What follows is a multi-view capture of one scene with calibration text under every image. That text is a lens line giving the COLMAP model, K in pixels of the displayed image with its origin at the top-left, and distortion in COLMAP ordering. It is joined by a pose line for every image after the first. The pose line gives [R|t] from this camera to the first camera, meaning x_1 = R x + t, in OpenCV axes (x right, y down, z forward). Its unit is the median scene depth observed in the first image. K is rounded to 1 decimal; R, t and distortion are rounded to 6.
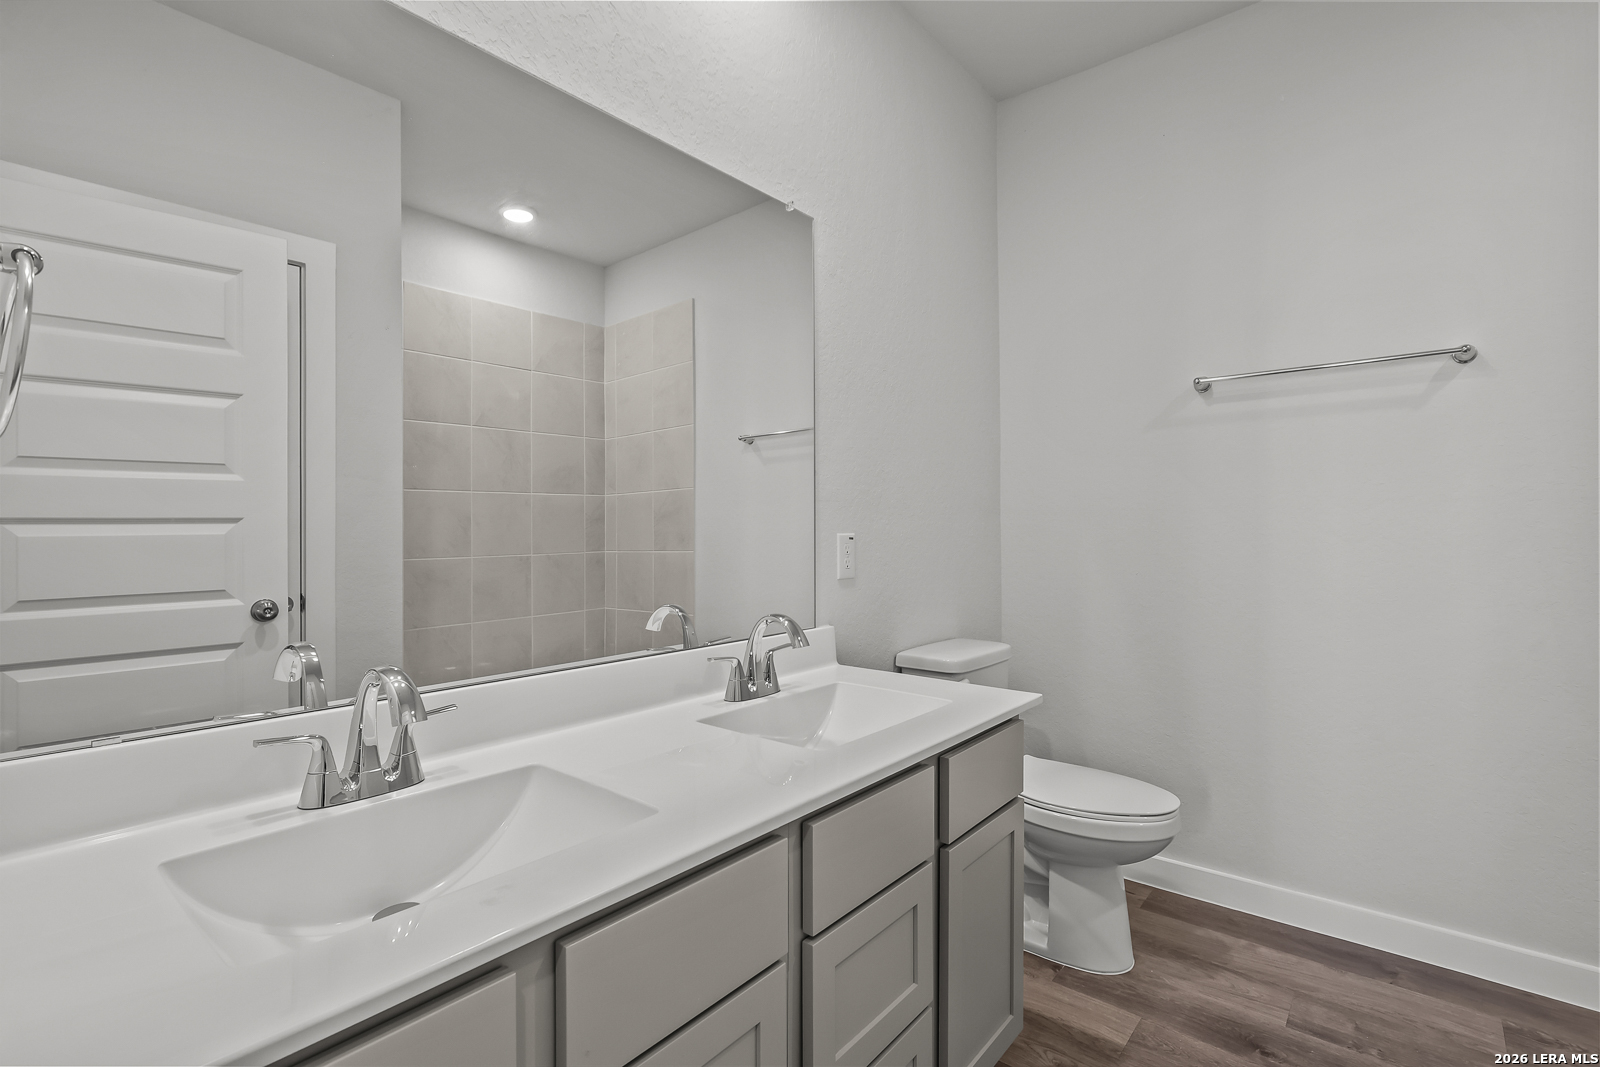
lens RADIAL K [[737.1, 0, 801.6], [0, 737.1, 533.1], [0, 0, 1]] dist [-0.002354, -0.000112]
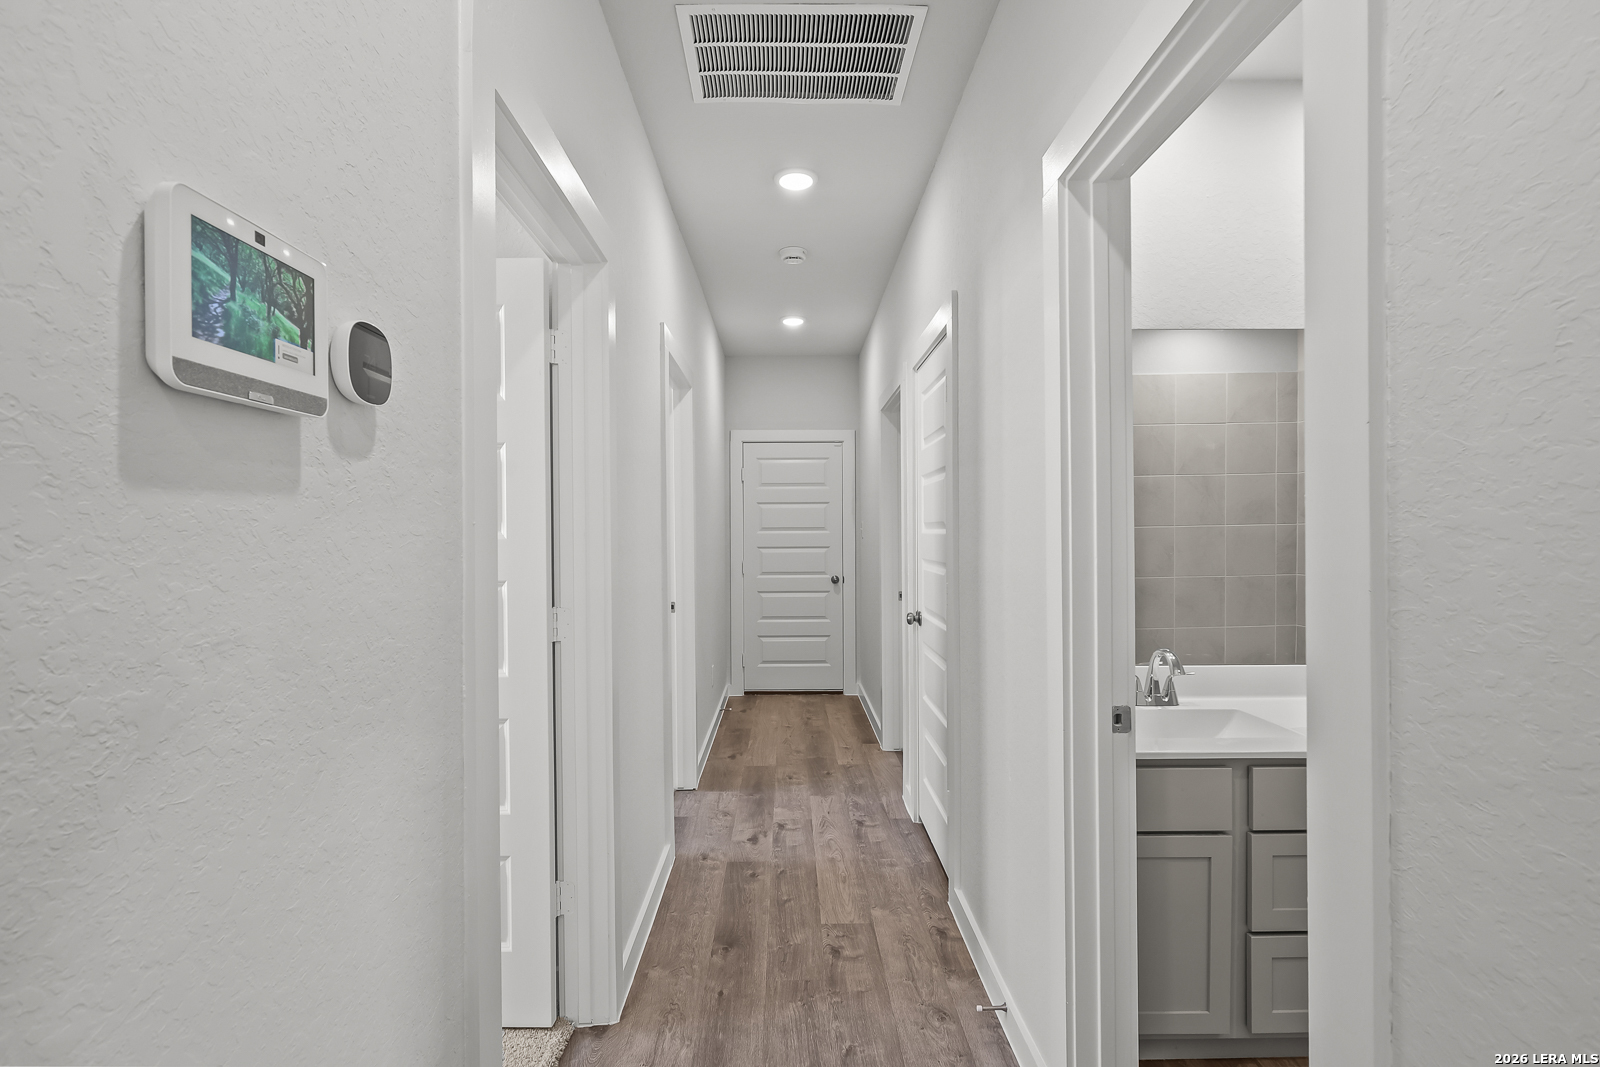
lens RADIAL K [[737.1, 0, 792.5], [0, 737.1, 543.0], [0, 0, 1]] dist [-0.002354, -0.000112]
pose [[0.642131, 0.010913, -0.766517, 0.103767], [0.000112, 0.999897, 0.014330, -0.042417], [0.766595, -0.009288, 0.642064, -0.320030]]
